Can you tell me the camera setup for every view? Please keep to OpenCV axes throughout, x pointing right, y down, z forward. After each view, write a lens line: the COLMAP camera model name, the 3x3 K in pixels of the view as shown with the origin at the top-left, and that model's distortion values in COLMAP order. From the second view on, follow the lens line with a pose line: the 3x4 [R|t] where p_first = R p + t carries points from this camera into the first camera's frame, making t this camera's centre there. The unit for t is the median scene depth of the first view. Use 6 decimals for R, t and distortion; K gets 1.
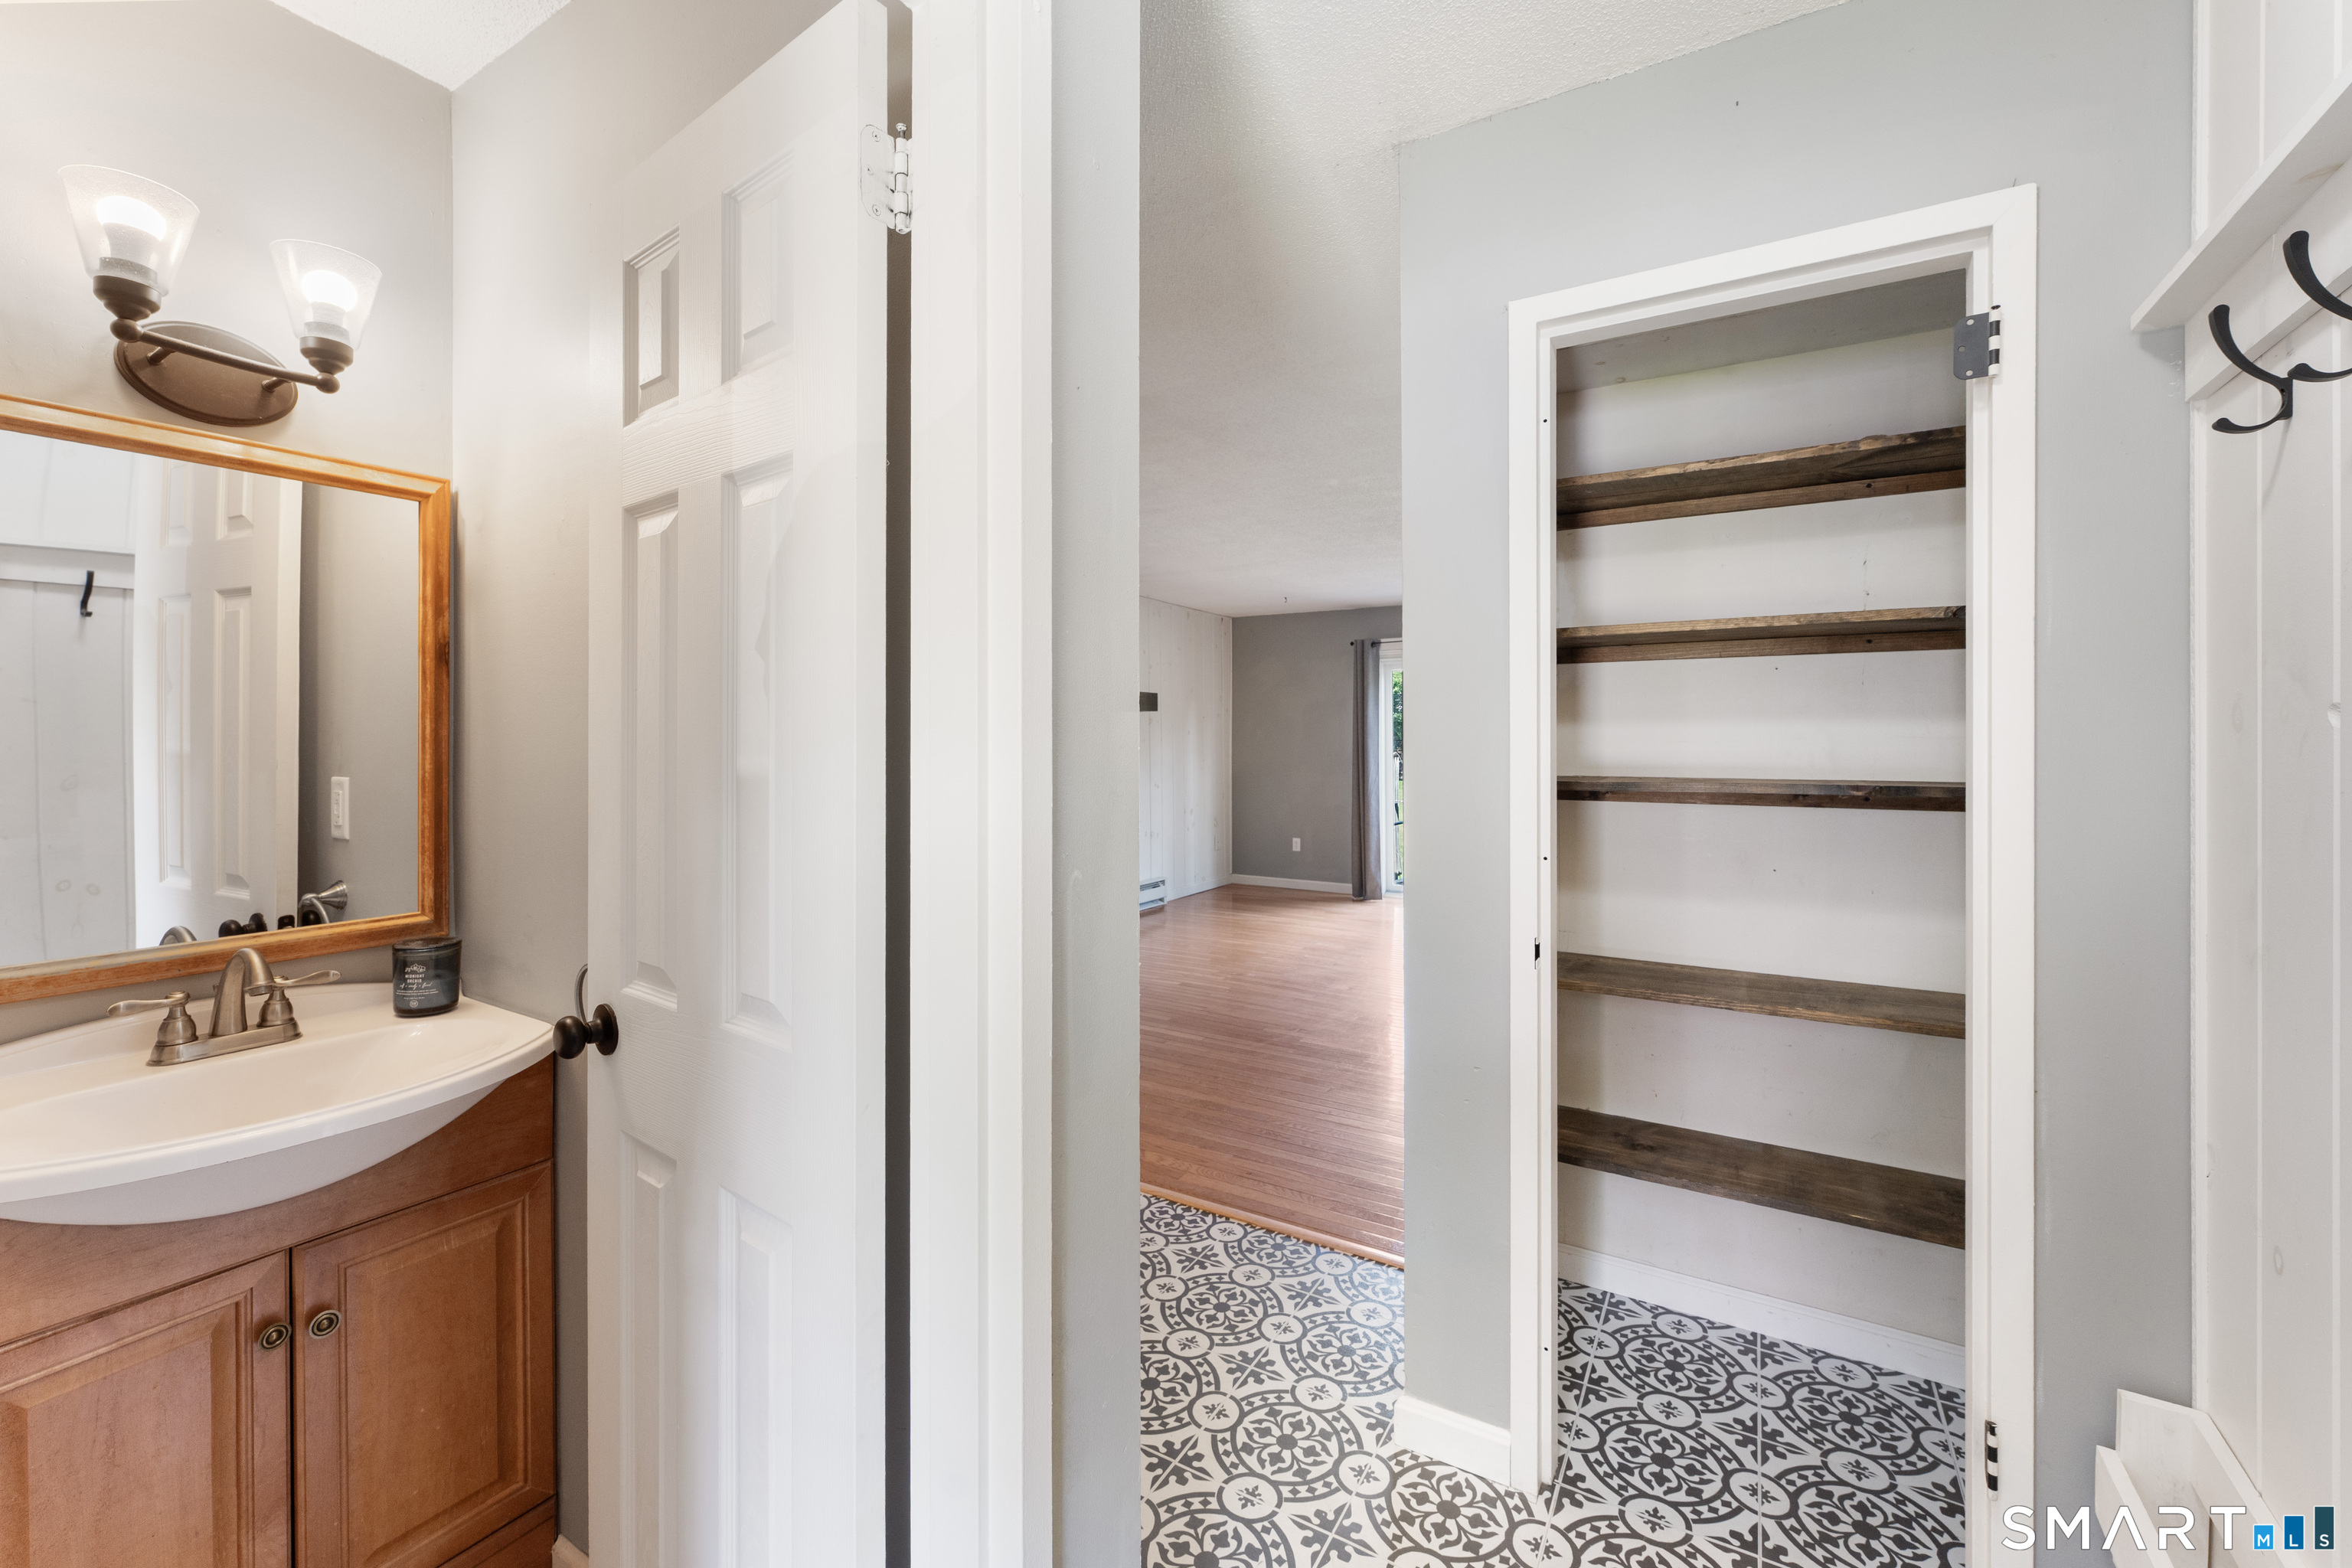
lens RADIAL K [[959.6, 0, 1196.9], [0, 959.6, 736.4], [0, 0, 1]] dist [0.004087, -0.001685]
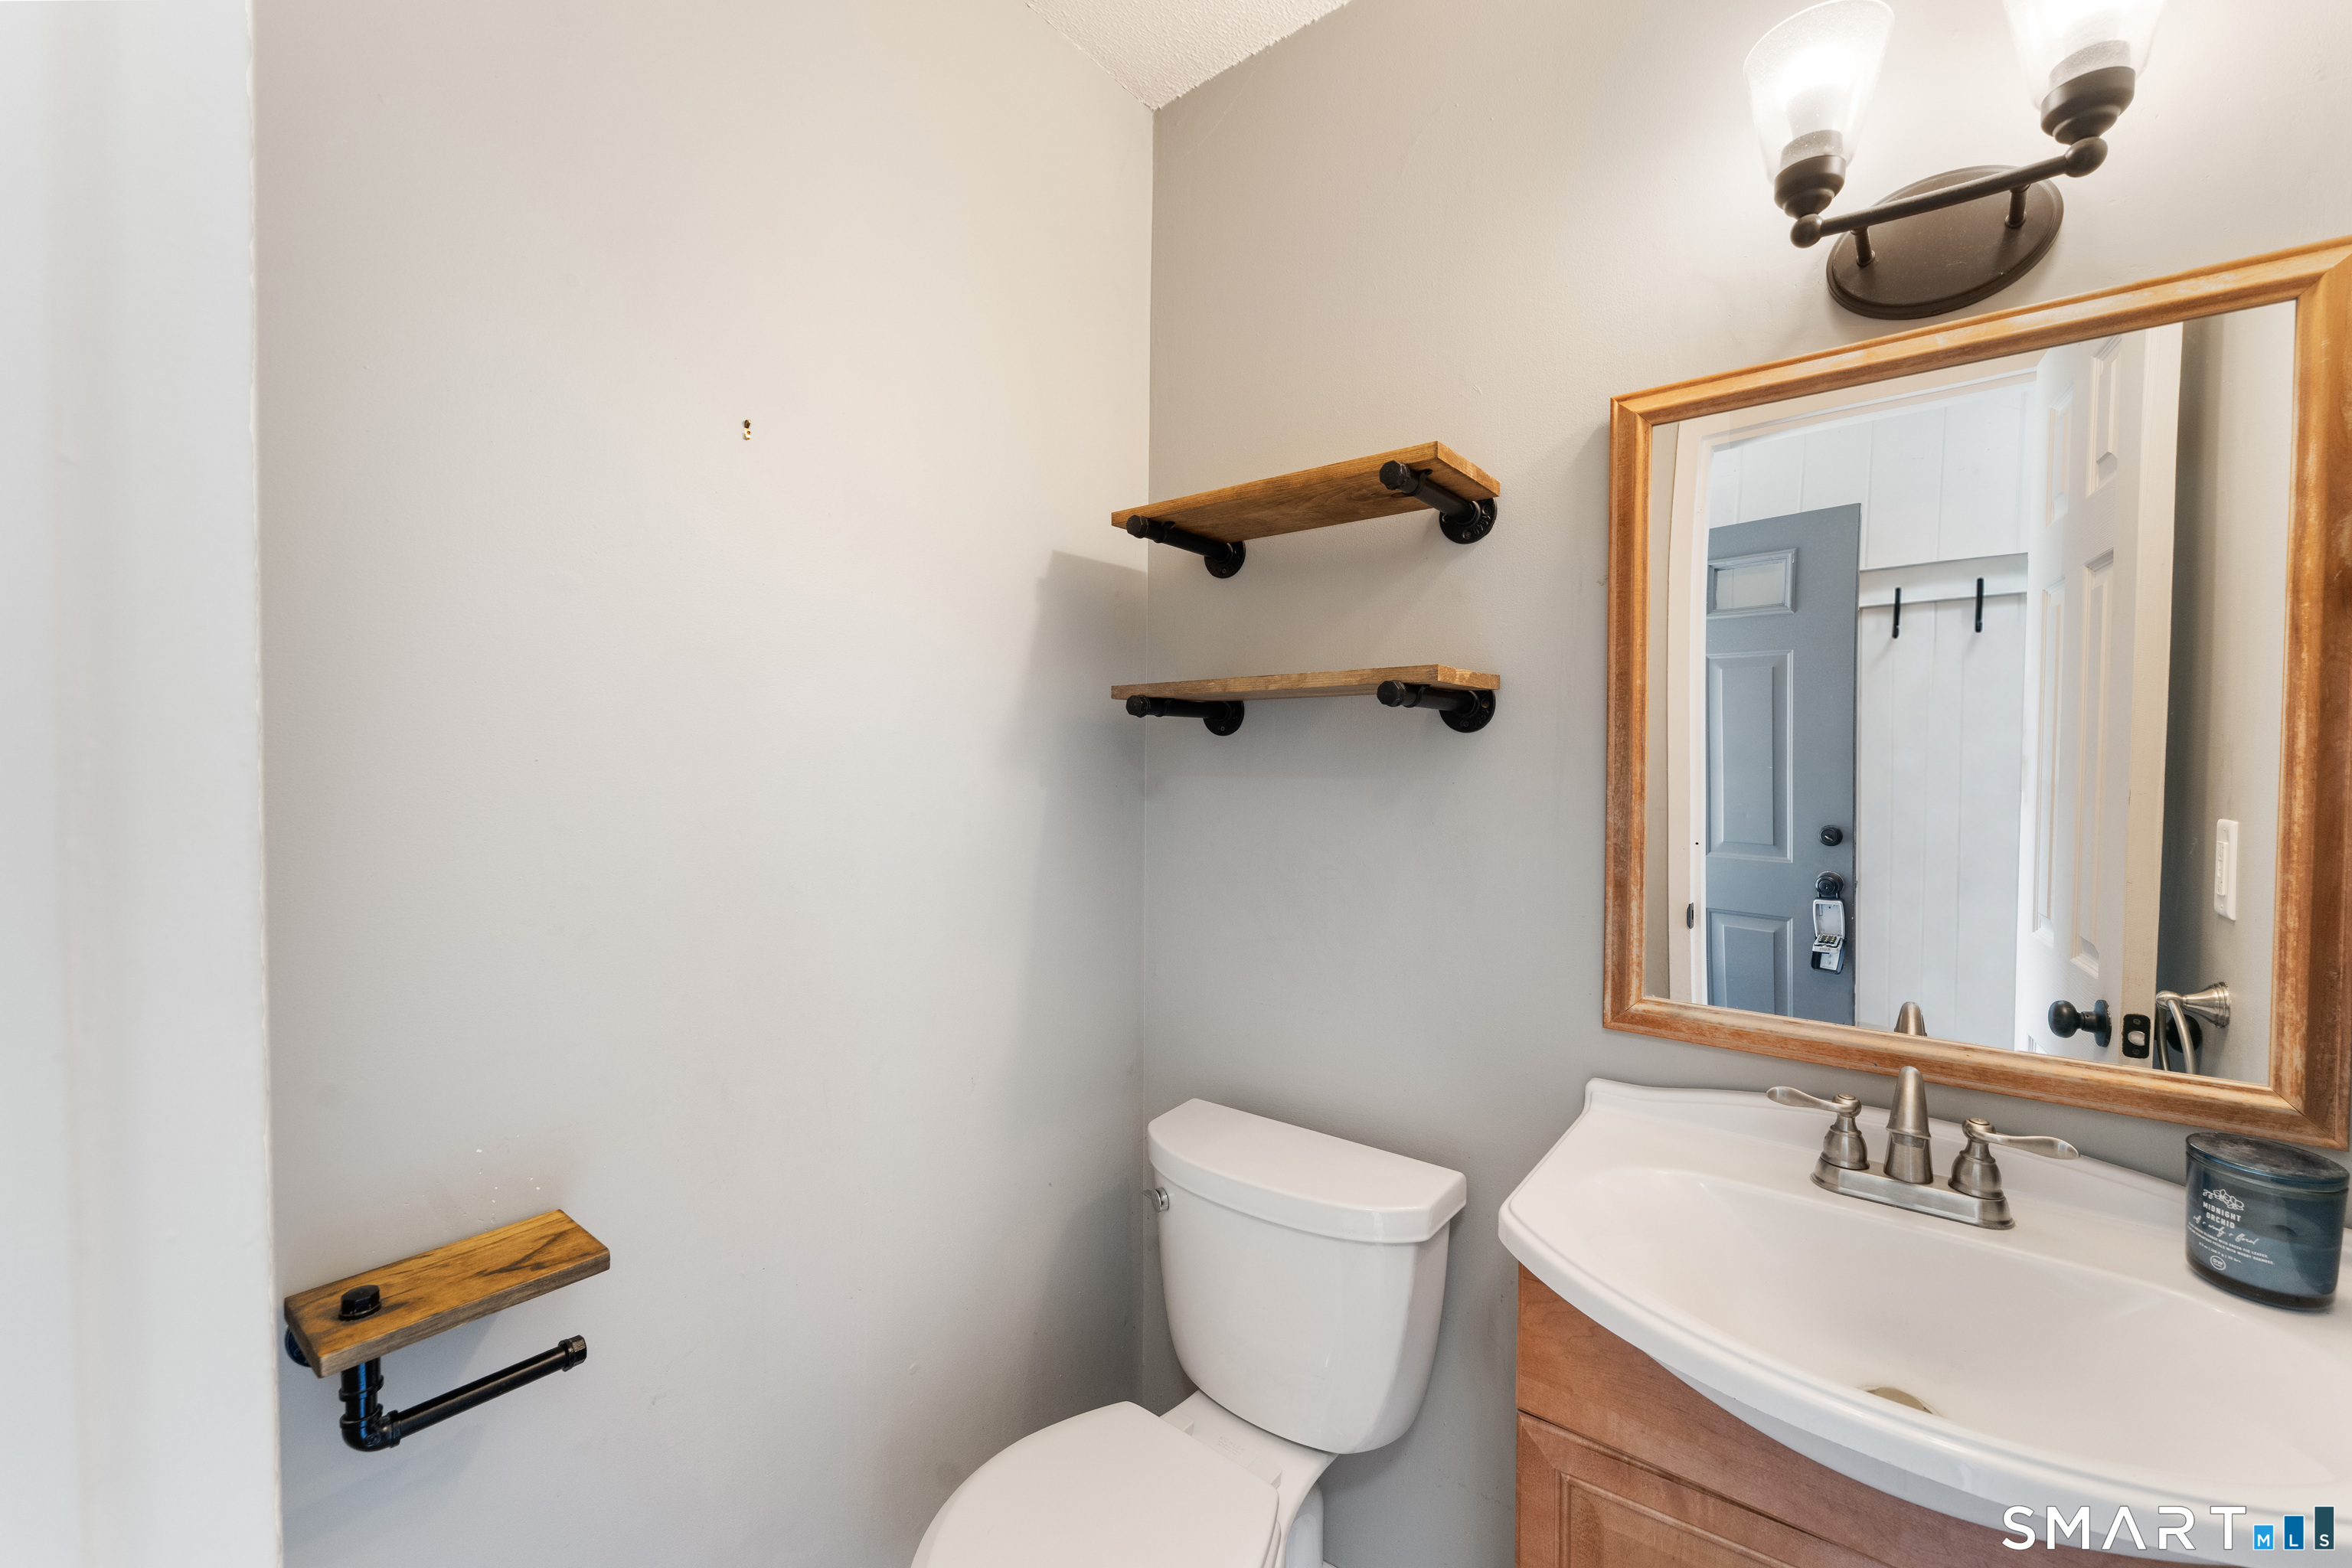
lens RADIAL K [[959.6, 0, 1093.1], [0, 959.6, 782.1], [0, 0, 1]] dist [0.004087, -0.001685]
pose [[-0.118876, 0.022164, -0.992662, -0.237700], [-0.005851, 0.999718, 0.023022, 0.008020], [0.992892, 0.008545, -0.118713, 0.471371]]
